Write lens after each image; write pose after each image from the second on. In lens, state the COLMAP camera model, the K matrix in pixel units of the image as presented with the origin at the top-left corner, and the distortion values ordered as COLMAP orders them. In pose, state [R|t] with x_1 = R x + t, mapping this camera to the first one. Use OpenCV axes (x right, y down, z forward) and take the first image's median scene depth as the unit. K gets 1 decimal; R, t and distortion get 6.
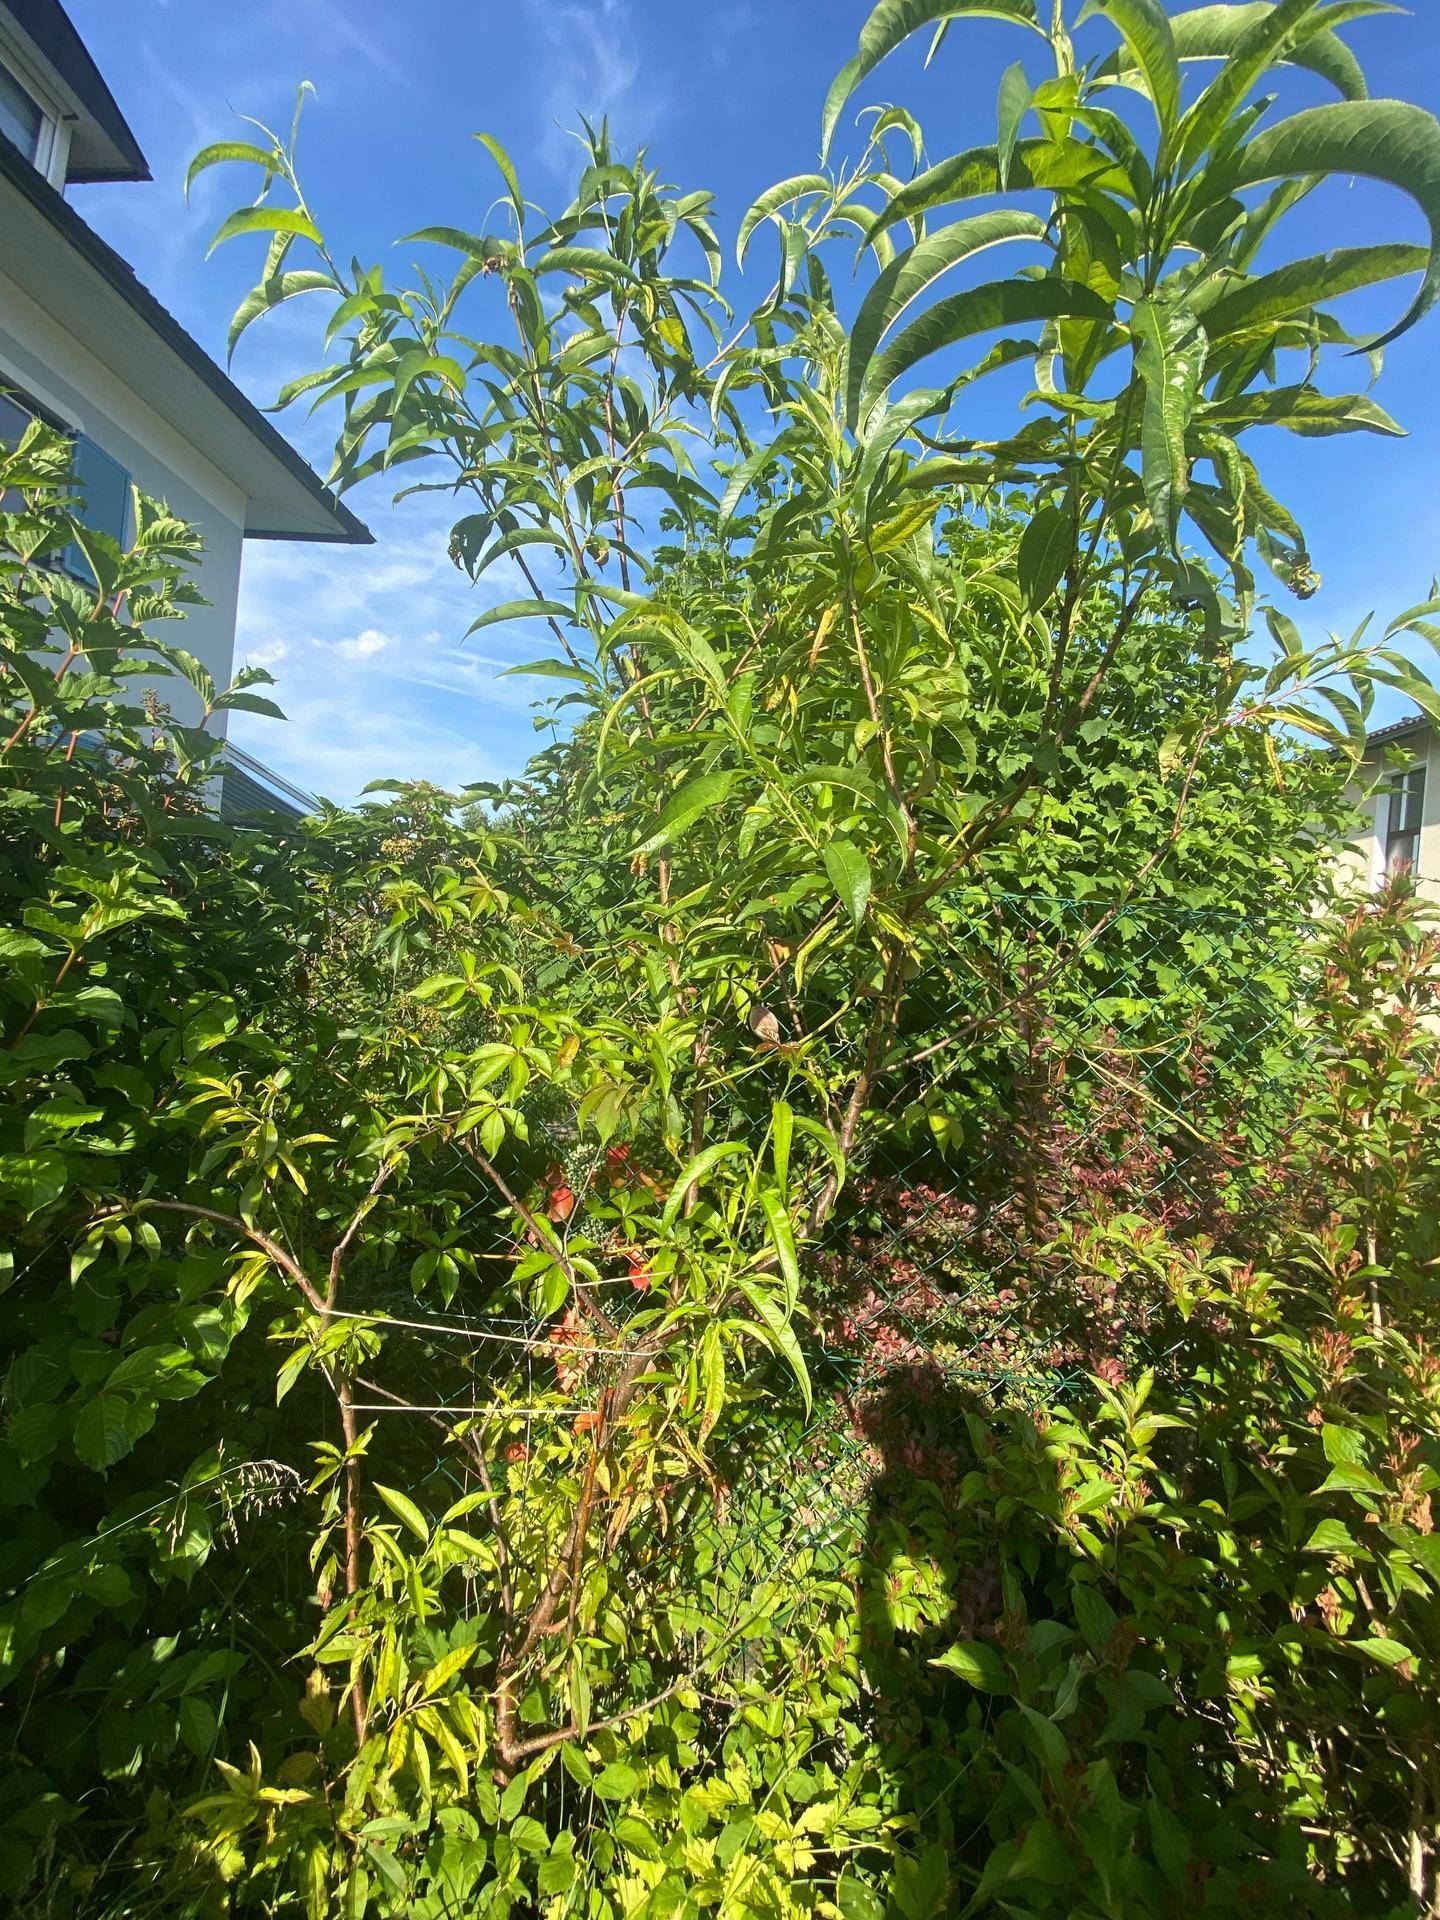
lens RADIAL K [[771.4, 0, 720.0], [0, 771.4, 960.0], [0, 0, 1]] dist [0.002846, -0.012252]
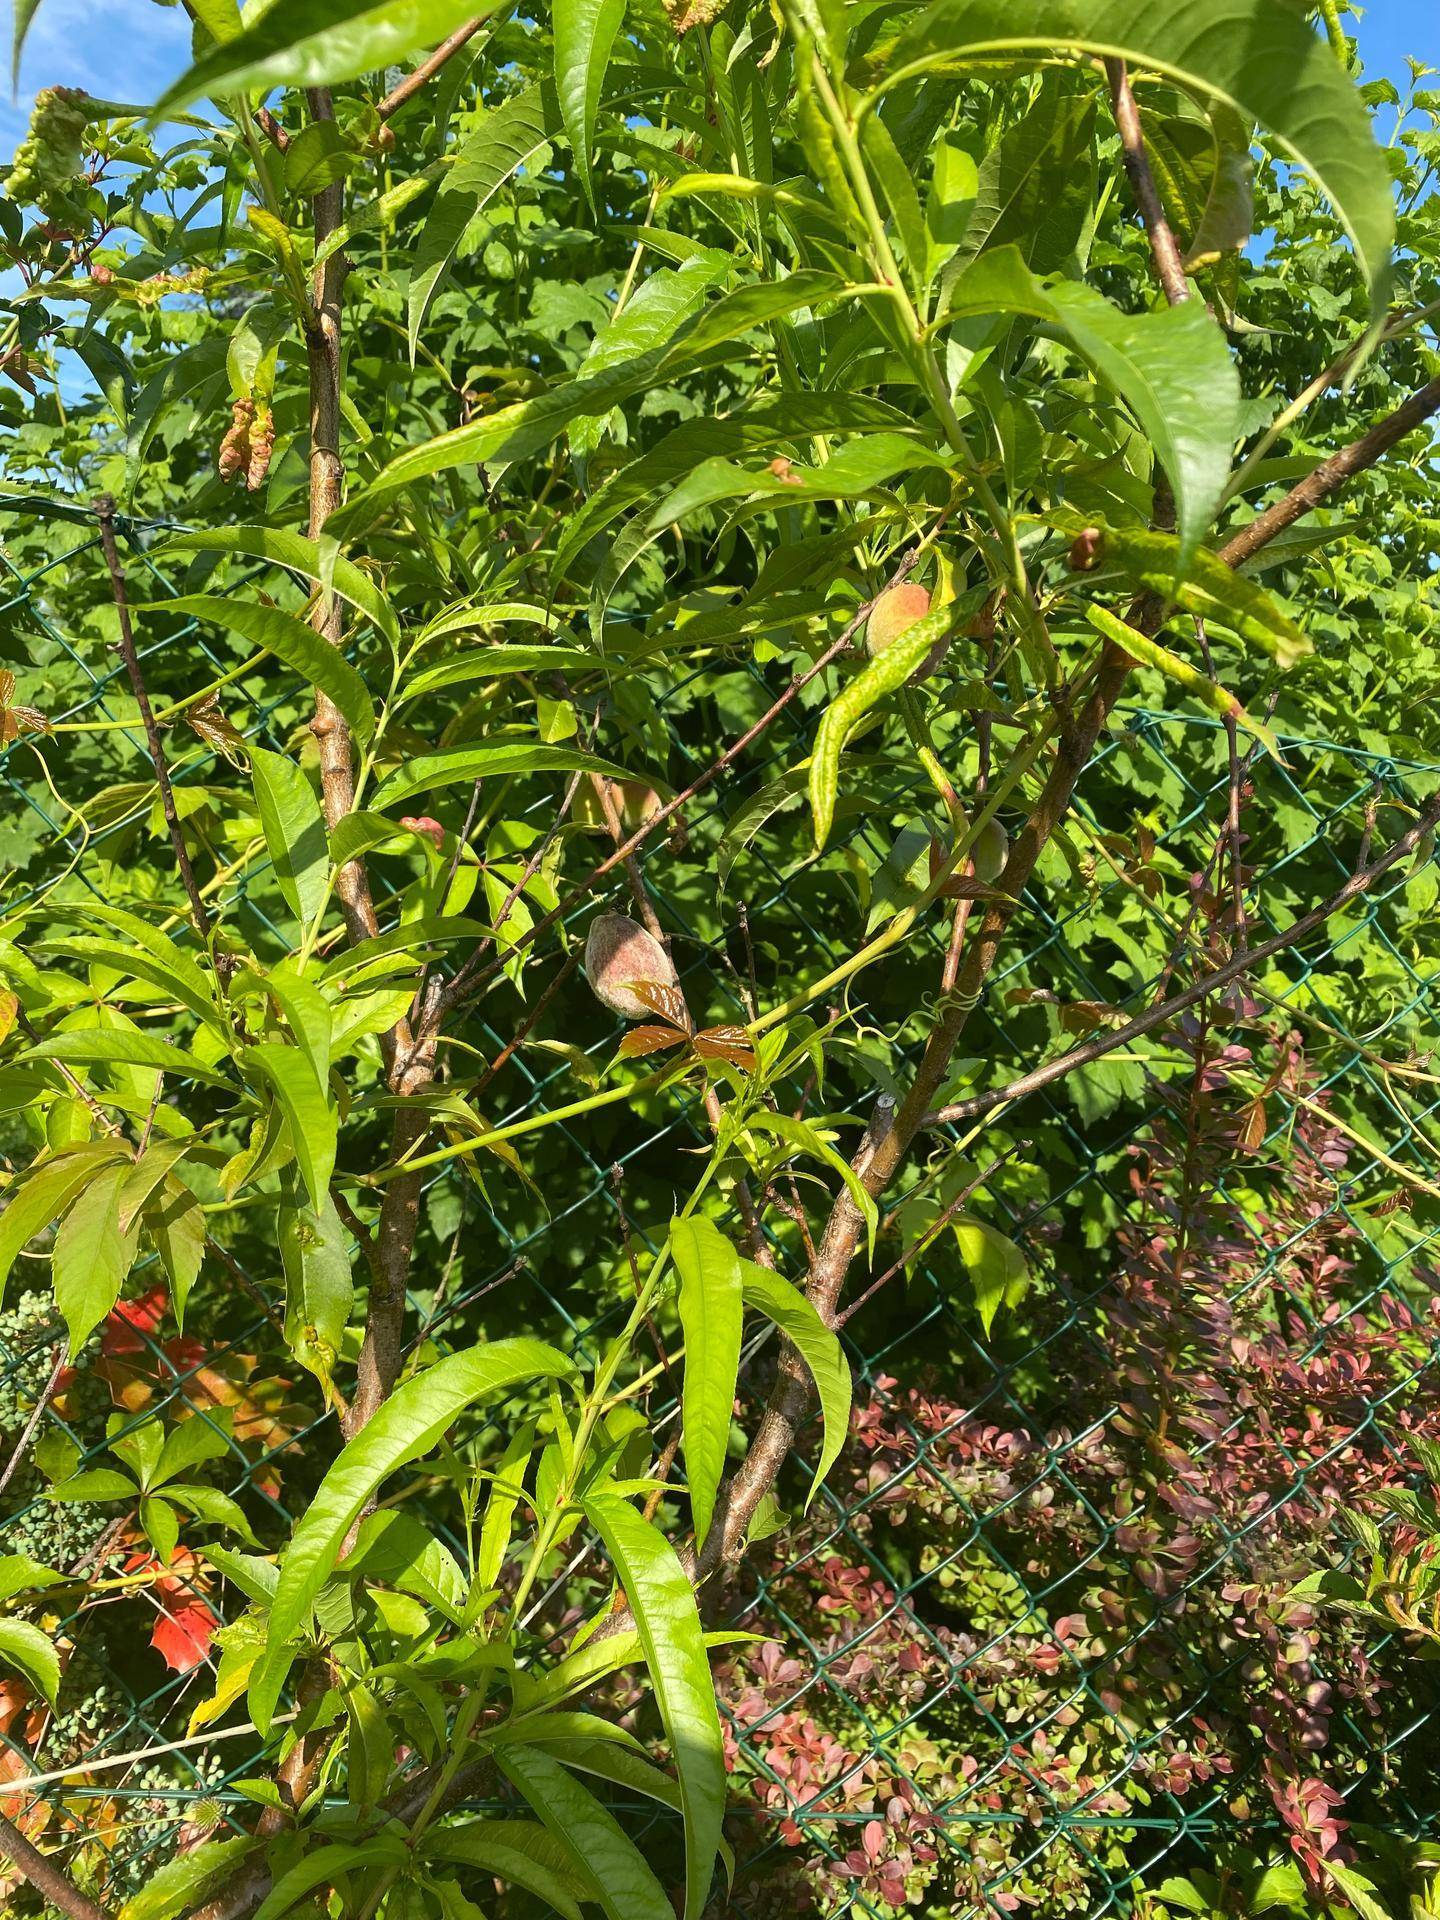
lens RADIAL K [[1318.8, 0, 720.0], [0, 1318.8, 960.0], [0, 0, 1]] dist [0.000729, -0.000602]
pose [[0.964239, 0.049228, 0.260424, -0.039181], [-0.056236, 0.998227, 0.019521, 0.051454], [-0.259001, -0.033468, 0.965297, 0.357604]]
